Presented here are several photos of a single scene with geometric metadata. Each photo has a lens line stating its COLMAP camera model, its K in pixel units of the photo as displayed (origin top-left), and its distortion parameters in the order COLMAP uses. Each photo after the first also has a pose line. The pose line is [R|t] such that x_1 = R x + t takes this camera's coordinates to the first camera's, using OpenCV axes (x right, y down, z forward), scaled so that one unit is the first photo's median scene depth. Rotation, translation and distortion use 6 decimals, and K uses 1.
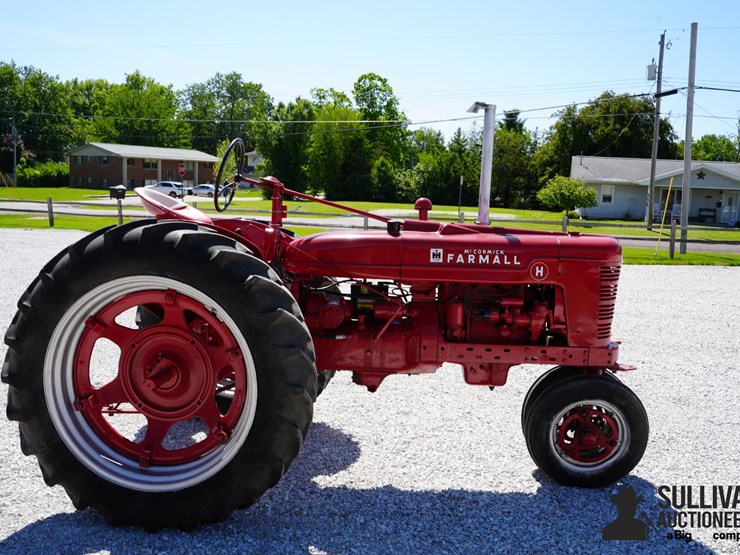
lens RADIAL K [[683.5, 0, 370.0], [0, 683.5, 277.5], [0, 0, 1]] dist [-0.093490, 0.078762]
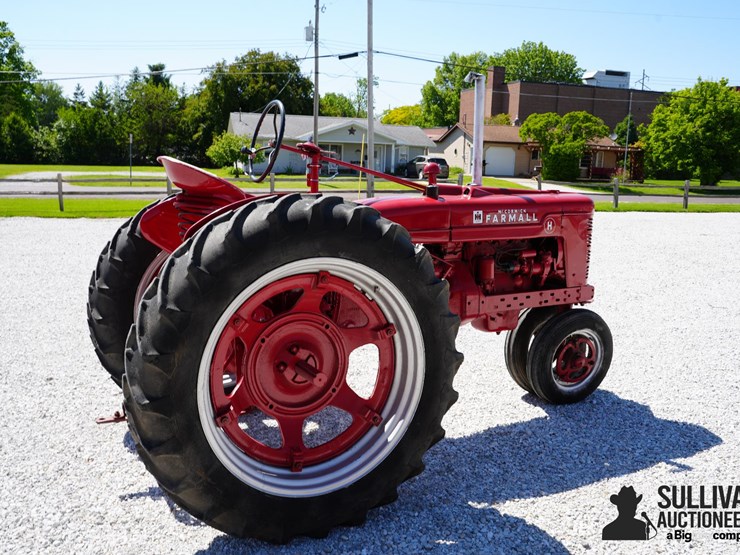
lens RADIAL K [[683.5, 0, 370.0], [0, 683.5, 277.5], [0, 0, 1]] dist [-0.093490, 0.078762]
pose [[0.857323, -0.104227, 0.504118, -0.074364], [0.072046, 0.993944, 0.082976, -0.004824], [-0.509713, -0.034818, 0.859640, 0.019850]]
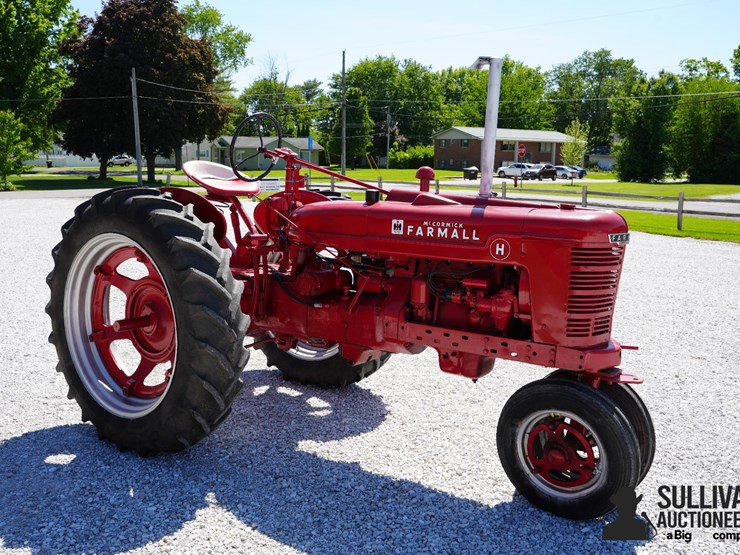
lens RADIAL K [[683.5, 0, 370.0], [0, 683.5, 277.5], [0, 0, 1]] dist [-0.093490, 0.078762]
pose [[0.855422, 0.070770, -0.513074, 0.067902], [-0.057782, 0.997477, 0.041248, 0.000038], [0.514699, -0.005638, 0.857353, 0.022641]]
